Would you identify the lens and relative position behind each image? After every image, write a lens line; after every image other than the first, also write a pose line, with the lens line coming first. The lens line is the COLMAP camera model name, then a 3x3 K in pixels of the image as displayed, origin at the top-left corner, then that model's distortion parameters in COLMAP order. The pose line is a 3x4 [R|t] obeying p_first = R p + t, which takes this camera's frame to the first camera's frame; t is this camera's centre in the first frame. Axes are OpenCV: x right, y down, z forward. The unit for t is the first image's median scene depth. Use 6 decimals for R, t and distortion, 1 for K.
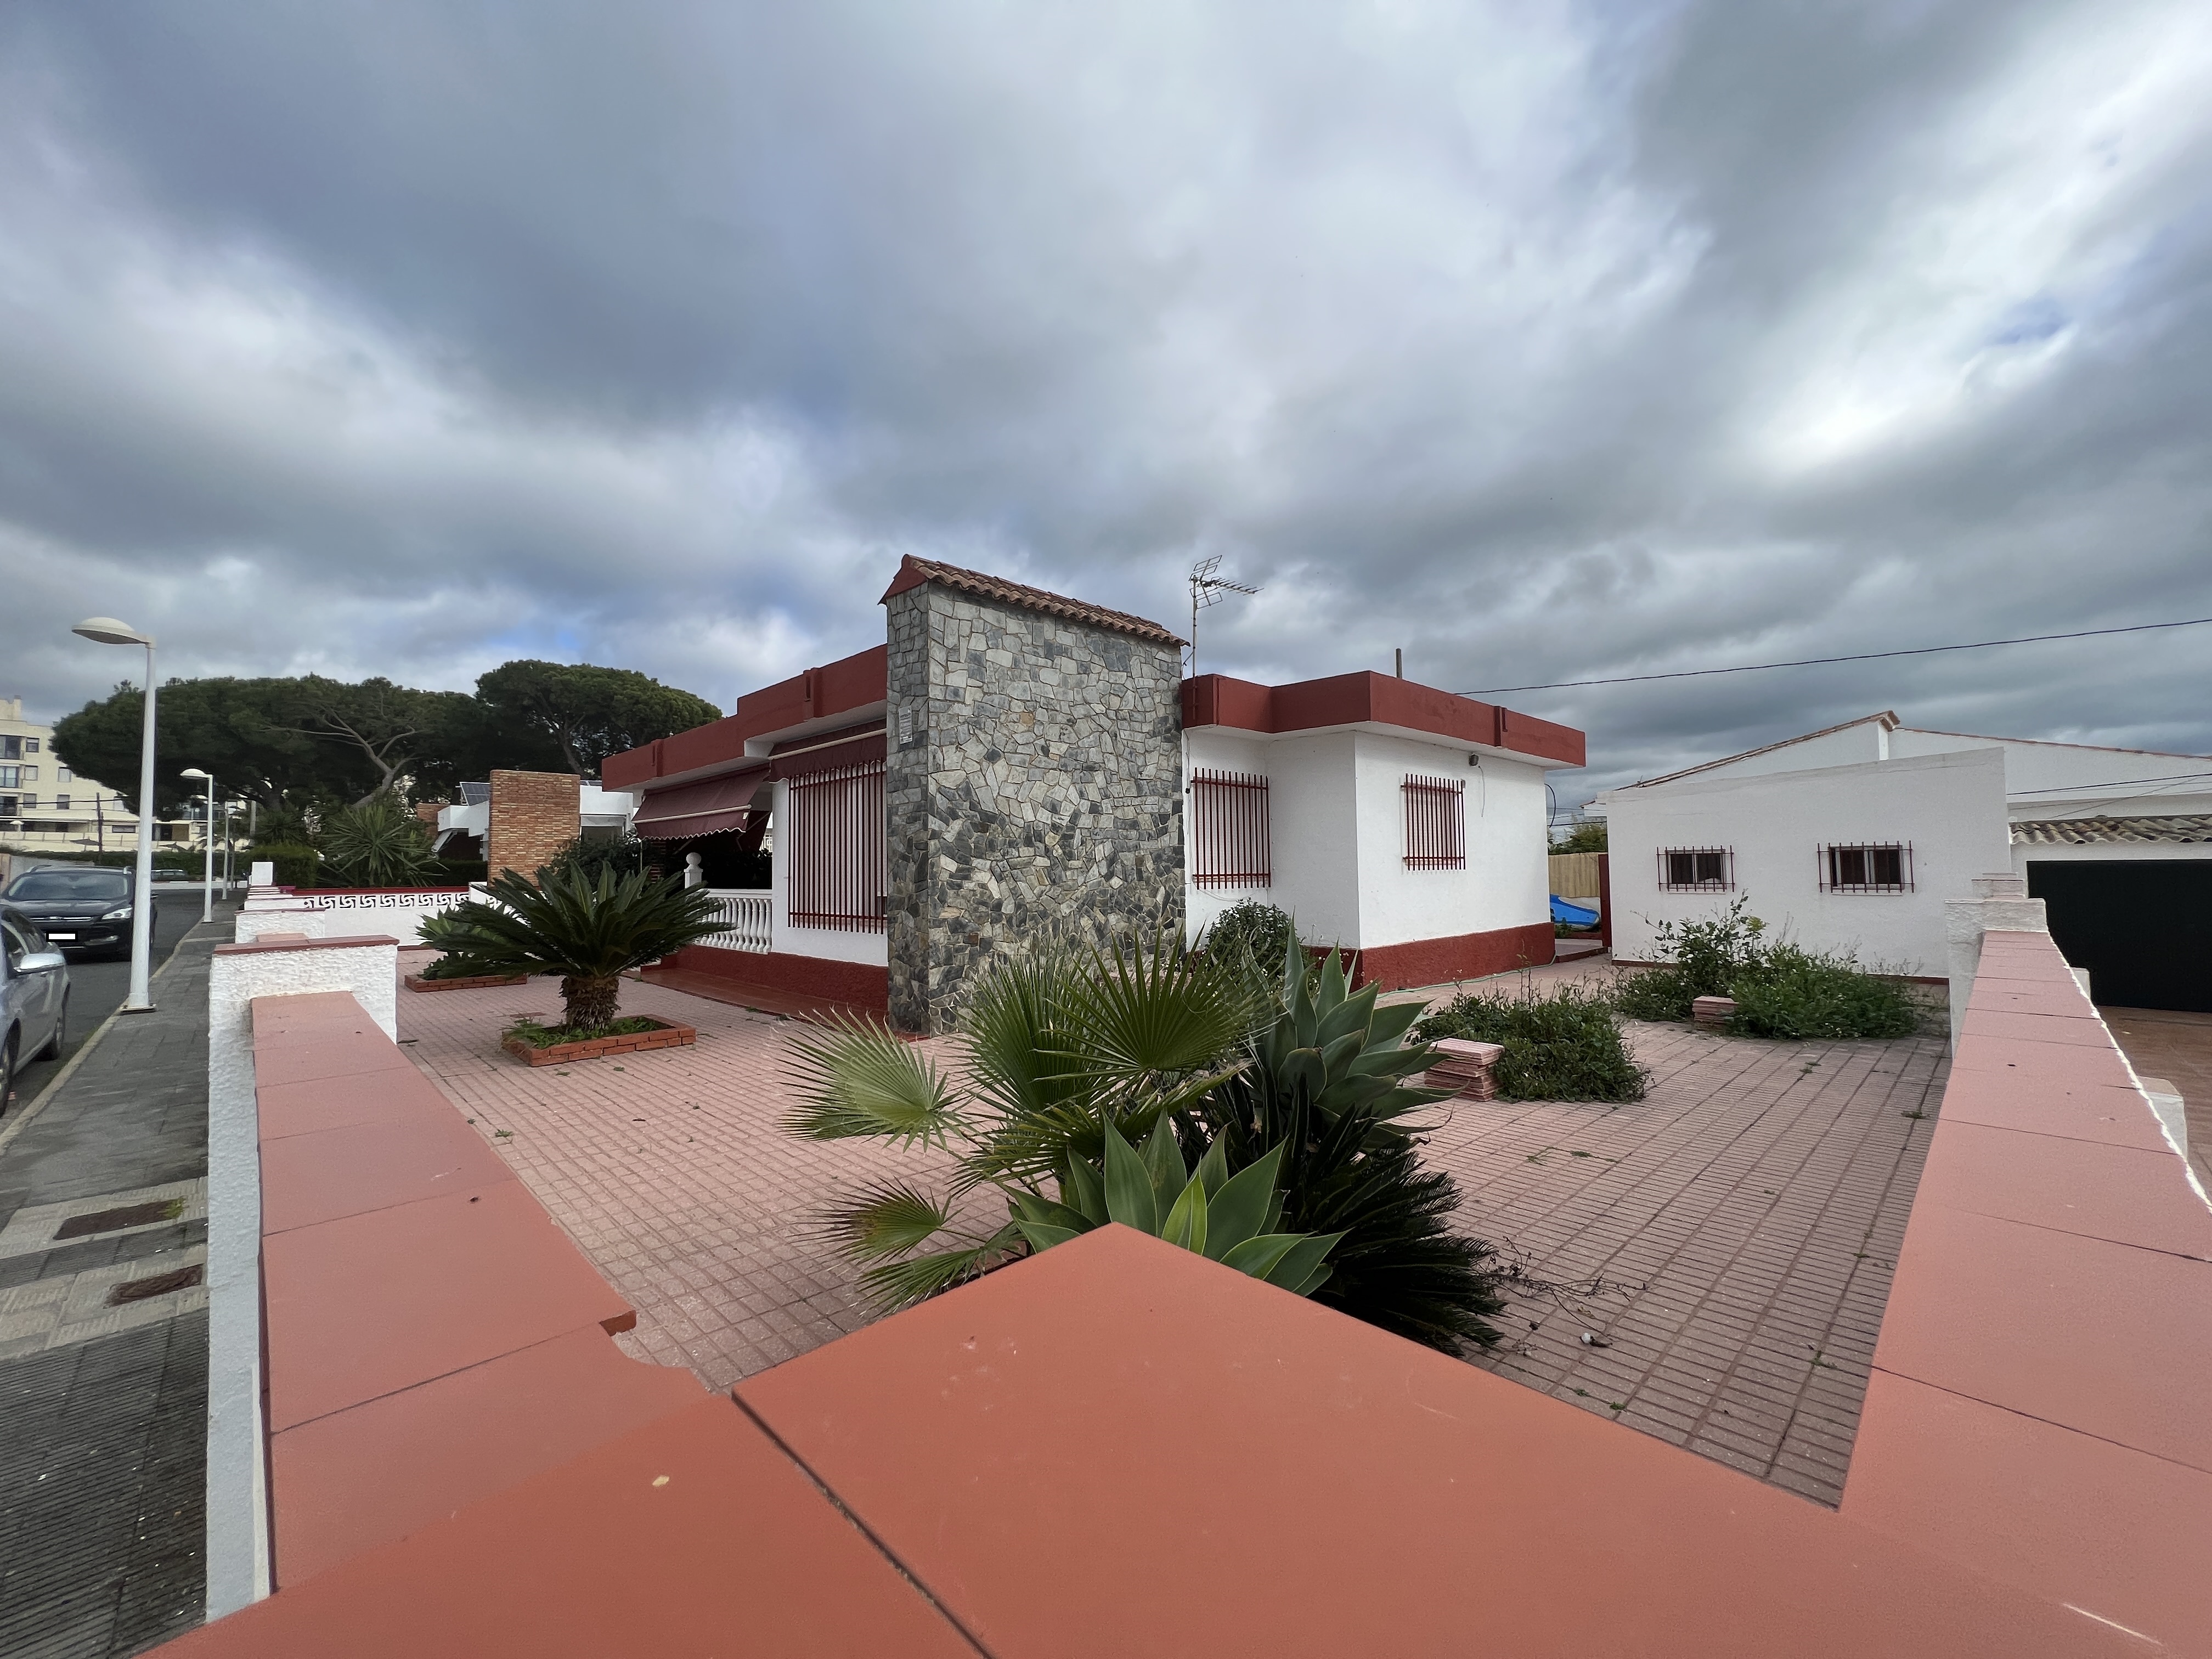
lens RADIAL K [[900.1, 0, 1110.2], [0, 900.1, 822.8], [0, 0, 1]] dist [0.001910, -0.000117]
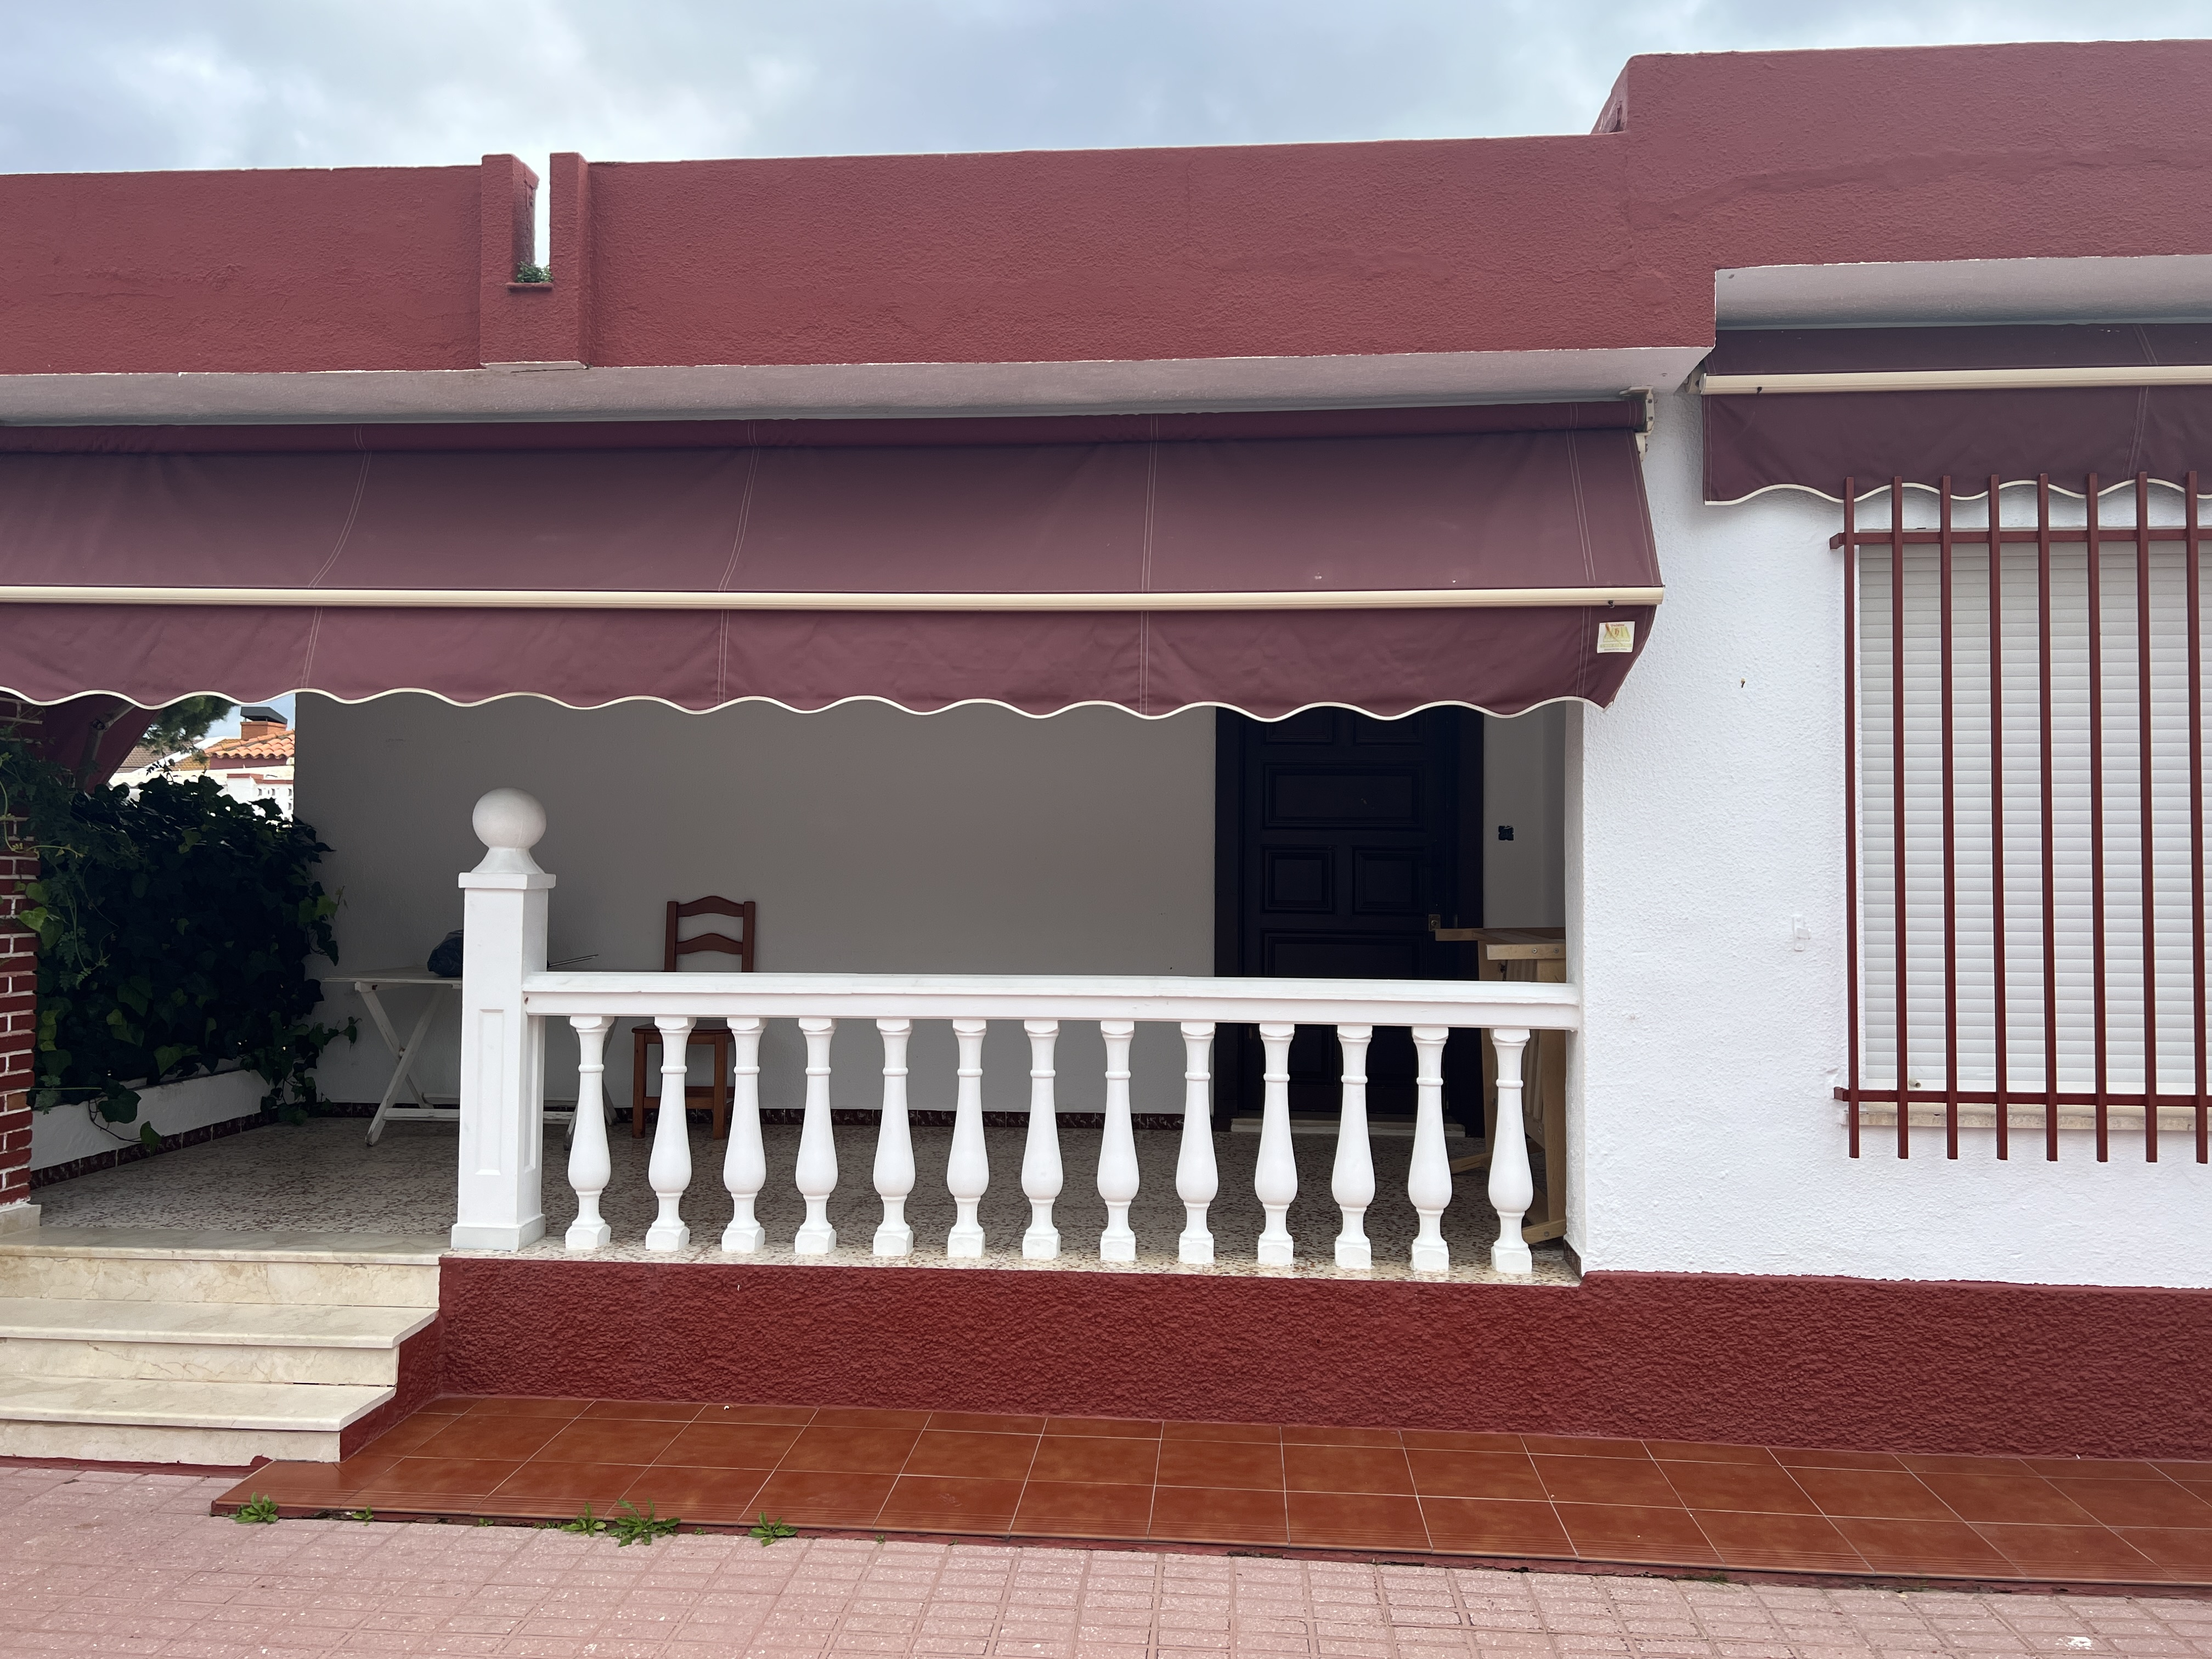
lens RADIAL K [[1668.6, 0, 1106.0], [0, 1668.6, 829.5], [0, 0, 1]] dist [-0.017274, -0.001826]
pose [[0.751479, 0.034034, 0.658878, -0.299279], [-0.051317, 0.998658, 0.006943, 0.016359], [-0.657758, -0.039029, 0.752218, 0.313809]]
